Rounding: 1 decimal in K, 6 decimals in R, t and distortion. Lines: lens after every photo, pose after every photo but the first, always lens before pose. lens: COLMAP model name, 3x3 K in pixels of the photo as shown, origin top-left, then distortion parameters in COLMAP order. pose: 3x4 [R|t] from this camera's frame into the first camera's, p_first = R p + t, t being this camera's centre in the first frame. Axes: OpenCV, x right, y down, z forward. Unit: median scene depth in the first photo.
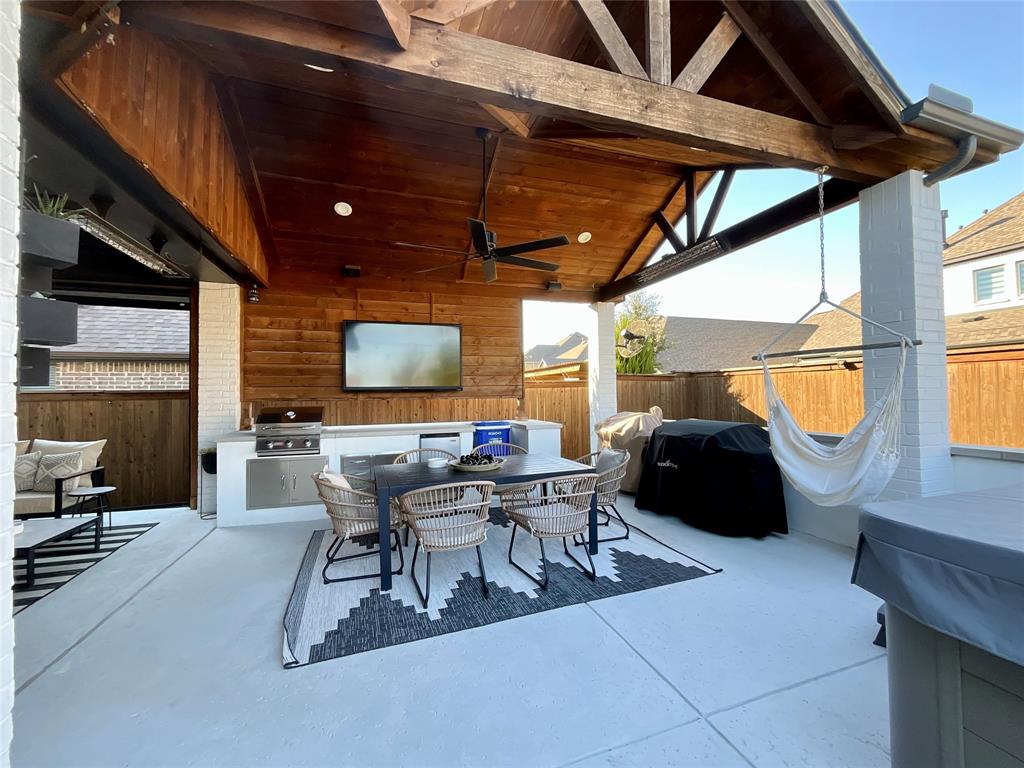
lens RADIAL K [[414.2, 0, 512.4], [0, 414.2, 387.3], [0, 0, 1]] dist [0.000062, 0.000532]
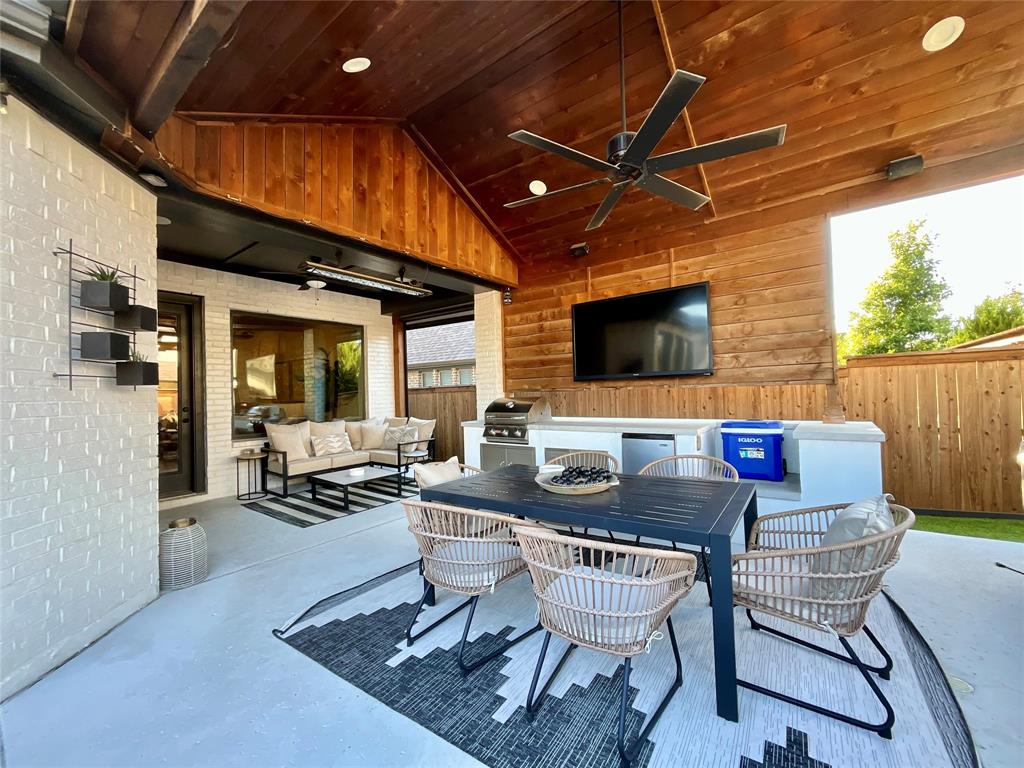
lens RADIAL K [[414.2, 0, 511.4], [0, 414.2, 385.8], [0, 0, 1]] dist [0.000062, 0.000532]
pose [[0.573254, -0.016183, -0.819218, 0.290949], [0.034838, 0.999382, 0.004636, 0.012265], [0.818637, -0.031198, 0.573463, 0.355907]]
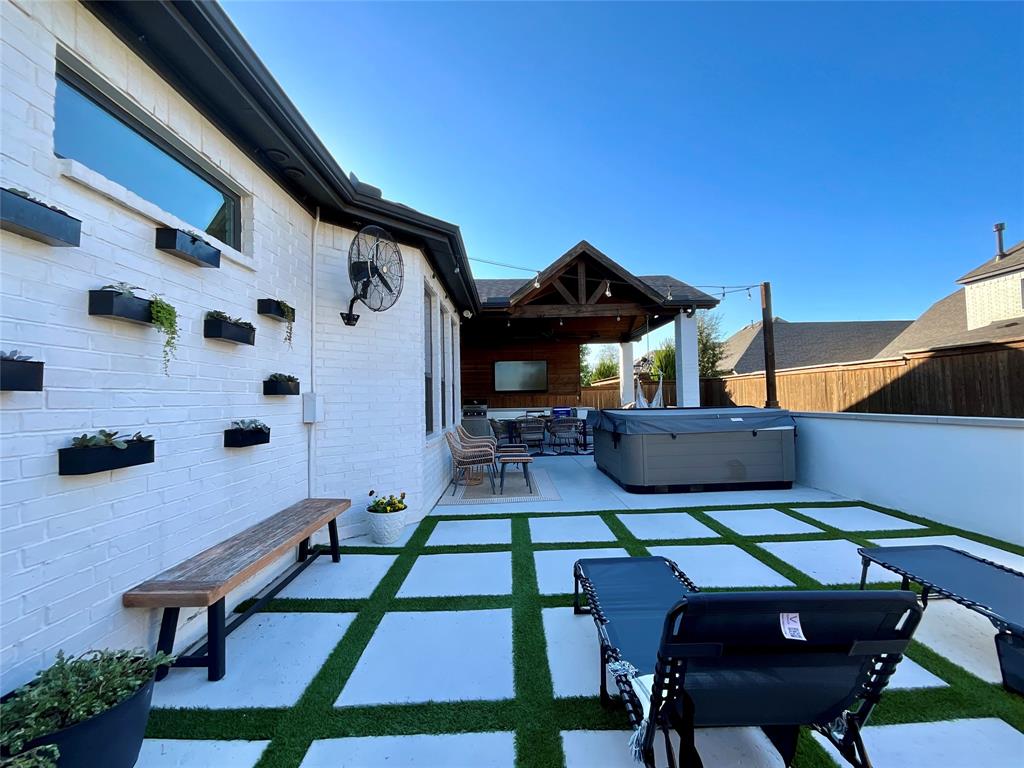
lens RADIAL K [[414.2, 0, 513.4], [0, 414.2, 384.7], [0, 0, 1]] dist [0.000062, 0.000532]
pose [[0.954345, -0.017301, -0.298206, 0.364974], [0.011450, 0.999706, -0.021356, 0.016297], [0.298488, 0.016966, 0.954263, -1.124504]]
